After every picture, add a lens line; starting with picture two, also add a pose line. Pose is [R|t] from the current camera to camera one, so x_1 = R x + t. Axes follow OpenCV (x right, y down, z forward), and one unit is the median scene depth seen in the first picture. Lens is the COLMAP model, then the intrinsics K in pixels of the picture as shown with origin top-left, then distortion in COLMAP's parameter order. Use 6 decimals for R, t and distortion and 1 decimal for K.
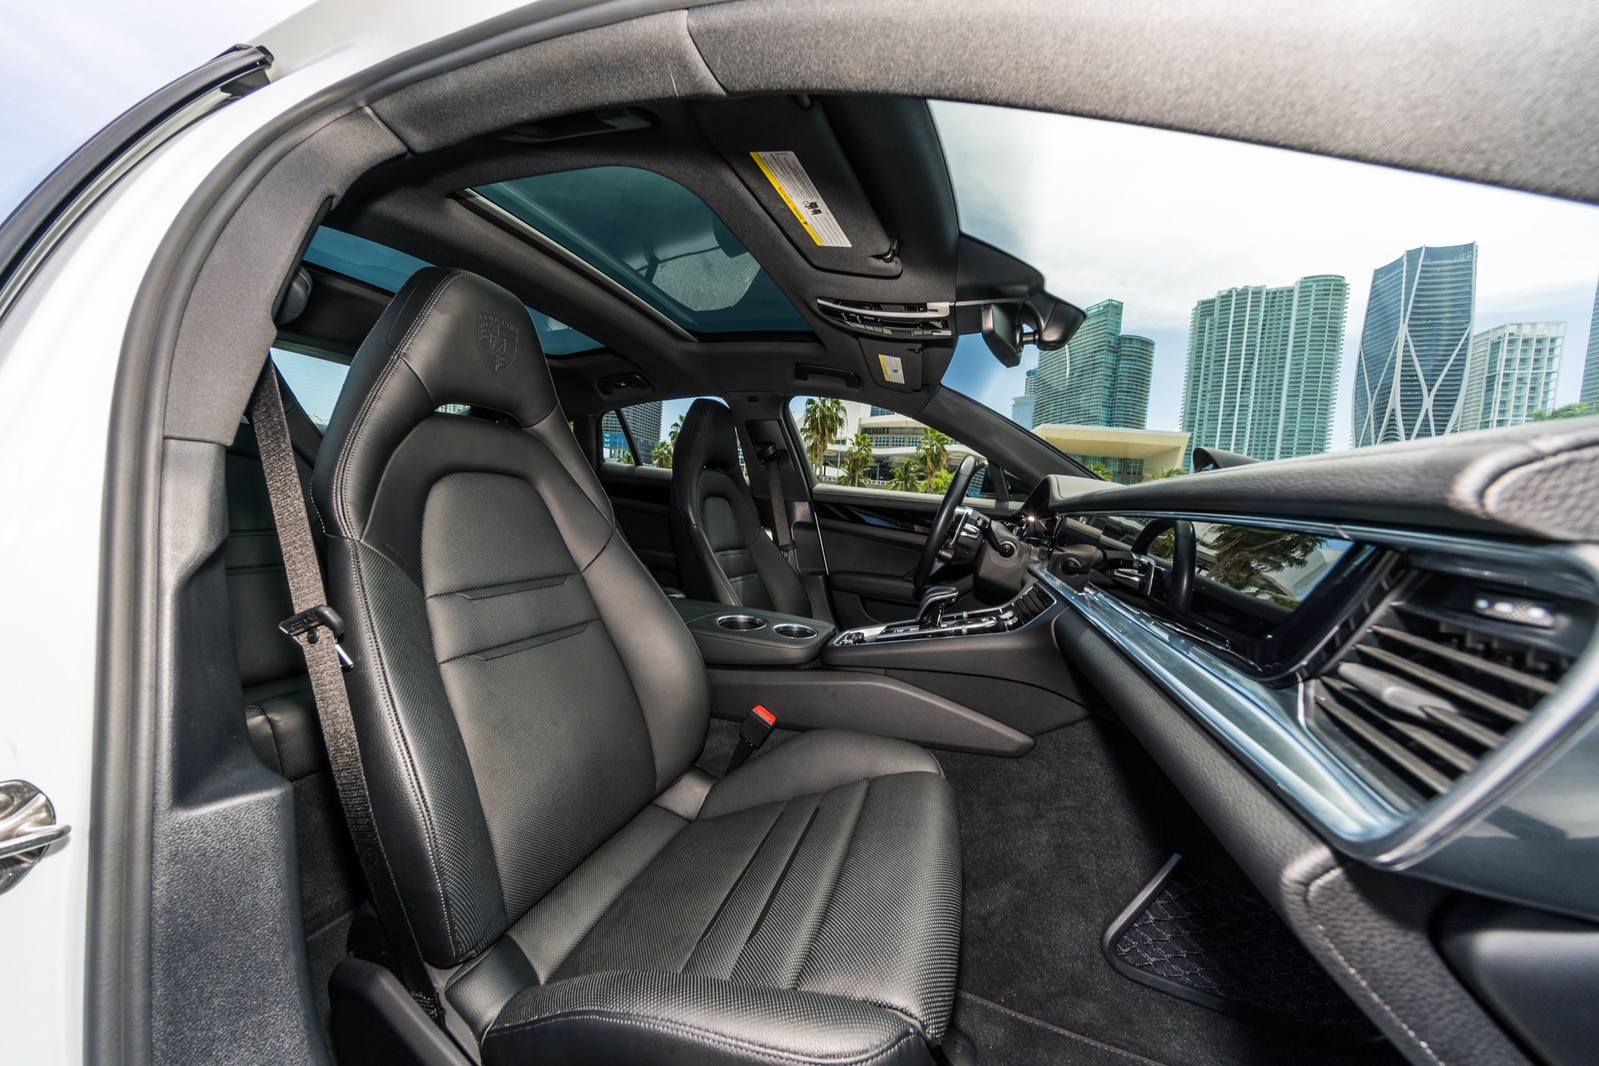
lens RADIAL K [[462.6, 0, 793.3], [0, 462.6, 536.0], [0, 0, 1]] dist [0.000291, -0.000225]
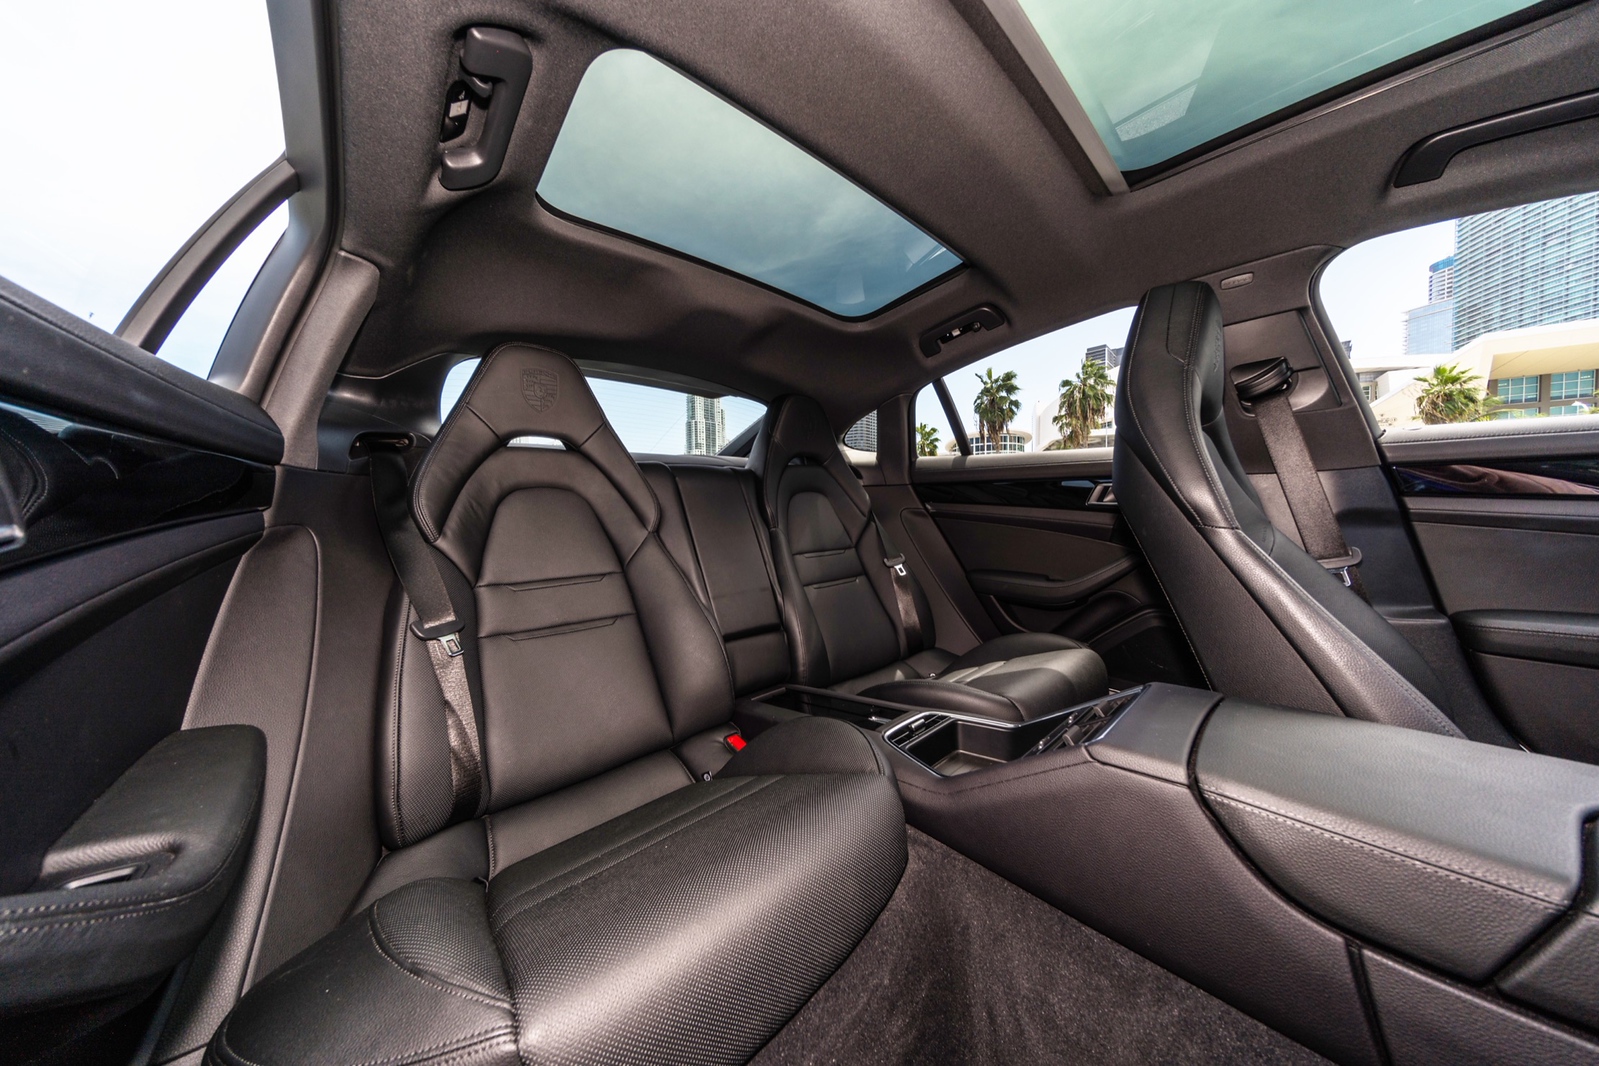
lens RADIAL K [[462.6, 0, 802.3], [0, 462.6, 533.7], [0, 0, 1]] dist [0.000291, -0.000225]
pose [[0.881115, -0.077072, -0.466578, -0.690743], [0.061780, 0.996934, -0.048009, -0.040563], [0.468848, 0.013476, 0.883176, 0.762189]]
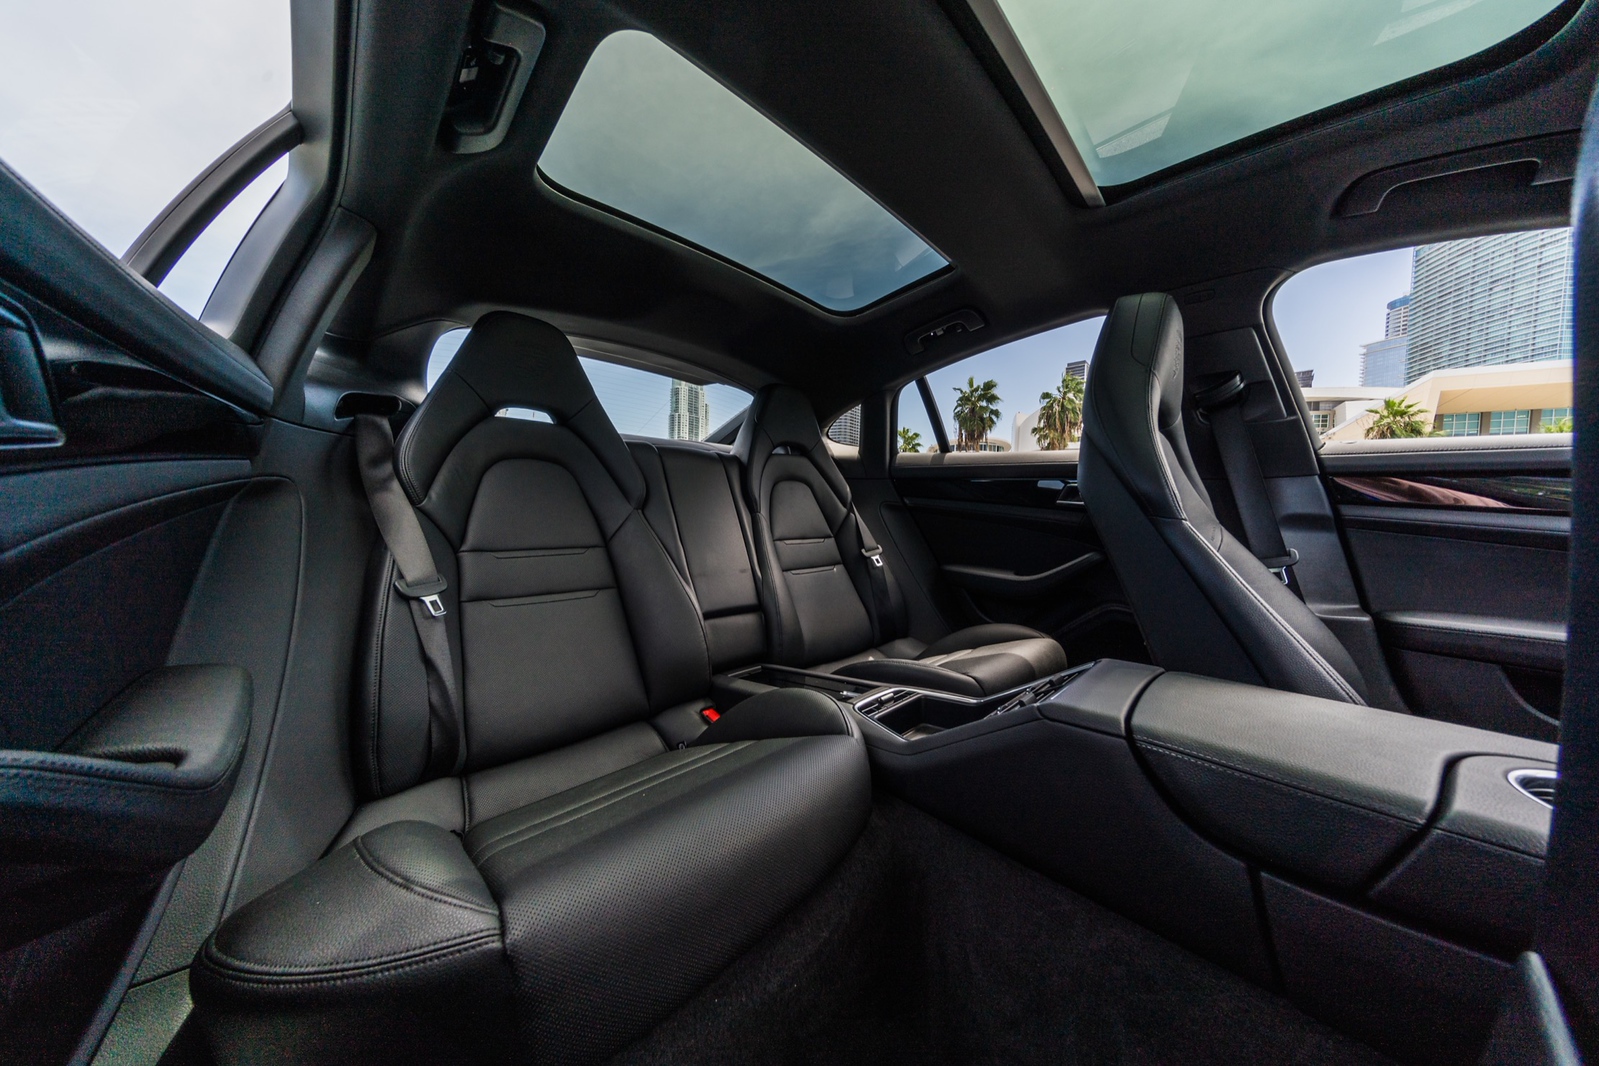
lens RADIAL K [[462.6, 0, 801.4], [0, 462.6, 534.3], [0, 0, 1]] dist [0.000291, -0.000225]
pose [[0.902149, -0.038898, -0.429668, -0.678926], [0.022443, 0.998810, -0.043301, 0.004964], [0.430841, 0.029420, 0.901948, 0.726471]]
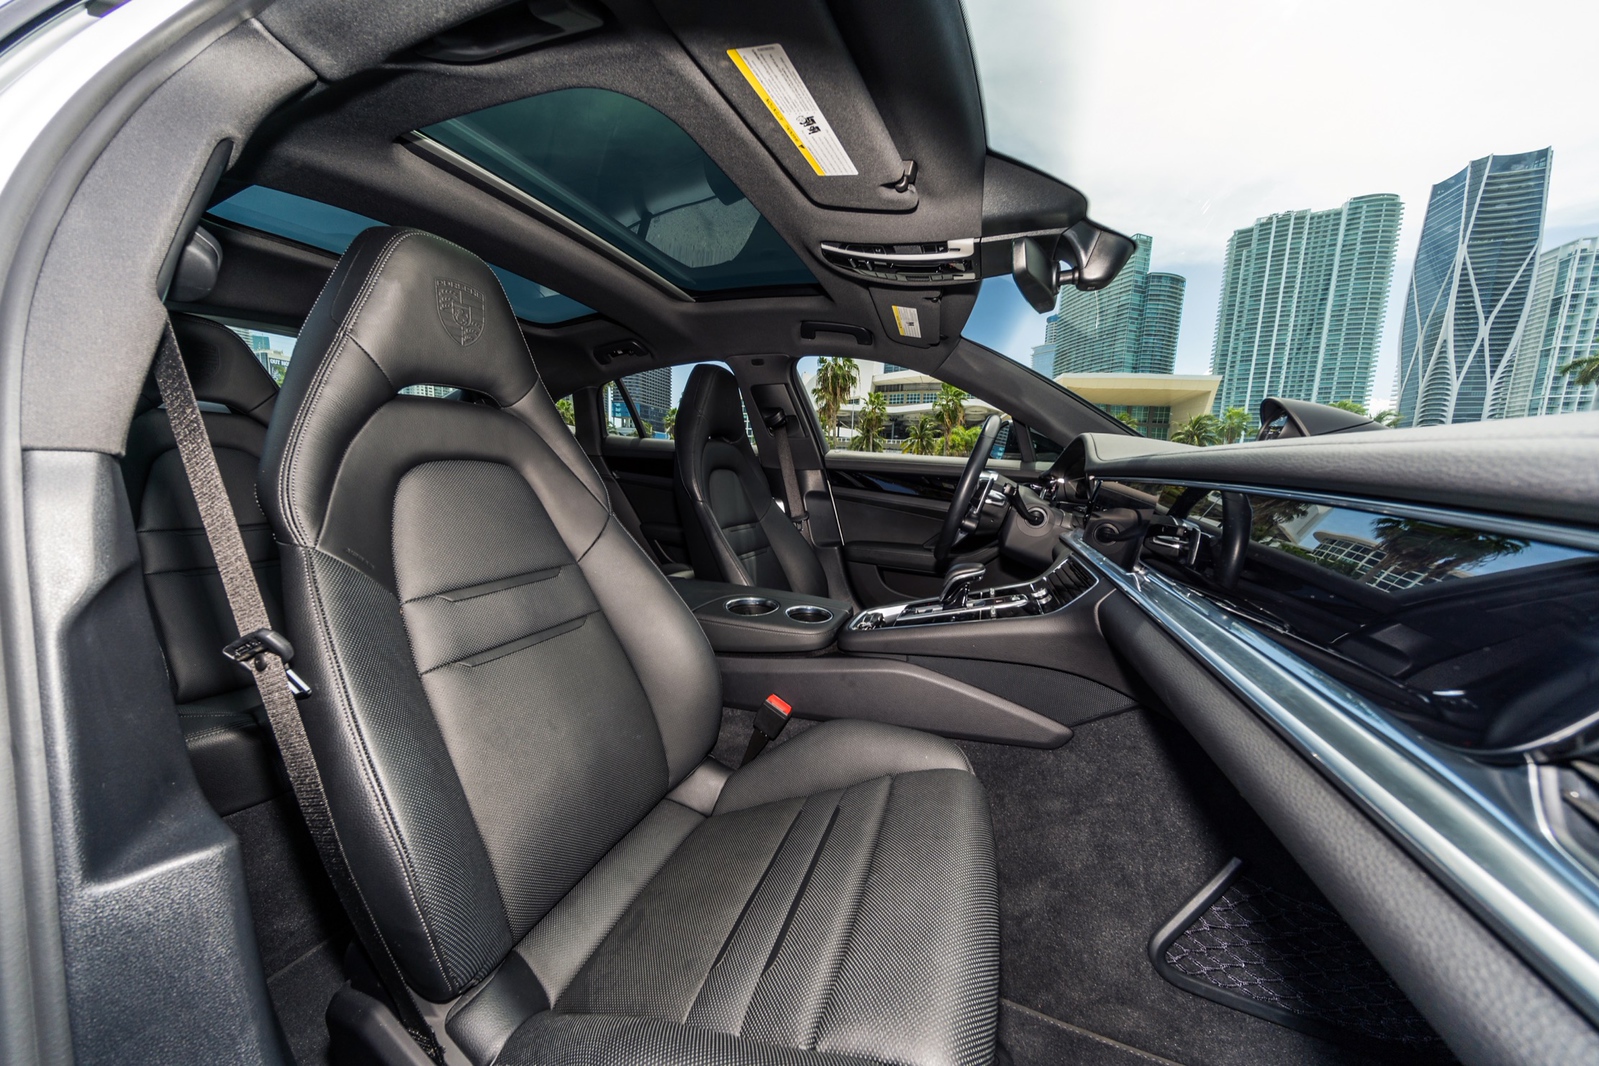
lens RADIAL K [[462.6, 0, 795.5], [0, 462.6, 533.8], [0, 0, 1]] dist [0.000291, -0.000225]
pose [[0.998934, -0.034115, -0.031096, 0.015608], [0.036315, 0.996657, 0.073180, -0.036919], [0.028496, -0.074231, 0.996834, 0.104754]]
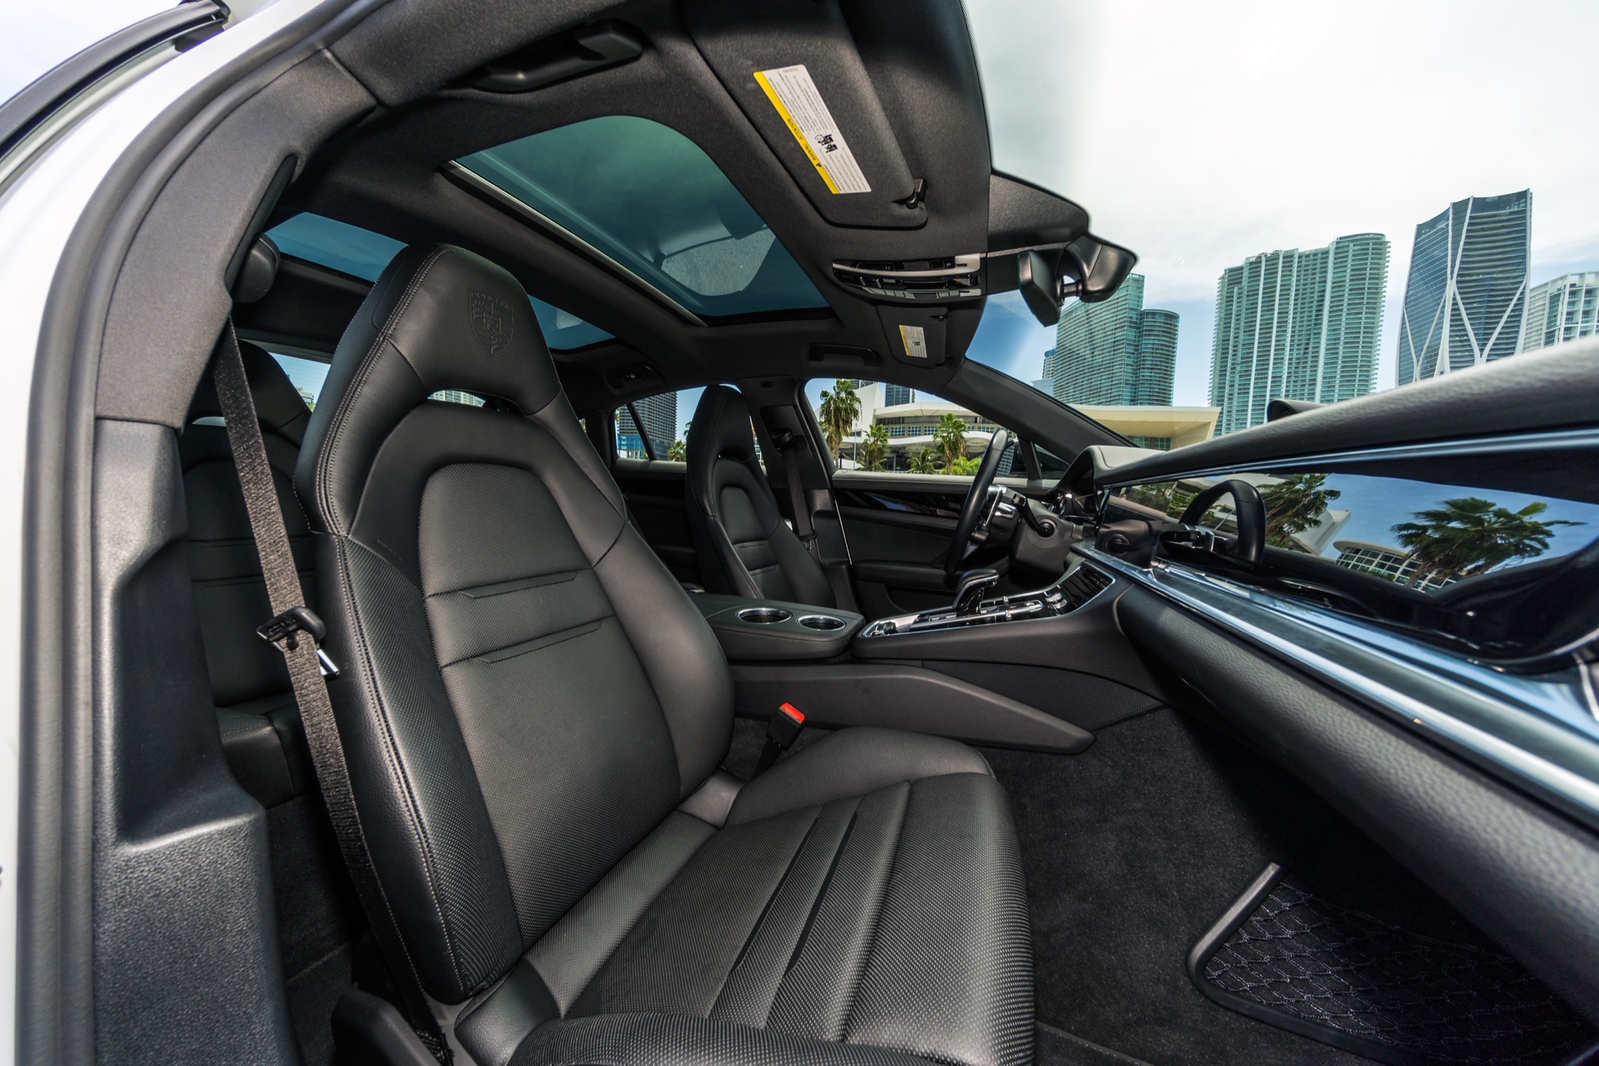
lens RADIAL K [[462.6, 0, 793.5], [0, 462.6, 536.1], [0, 0, 1]] dist [0.000291, -0.000225]
pose [[0.998531, -0.037226, -0.039370, -0.012766], [0.037684, 0.999230, 0.010949, 0.024874], [0.038932, -0.012417, 0.999165, 0.089844]]
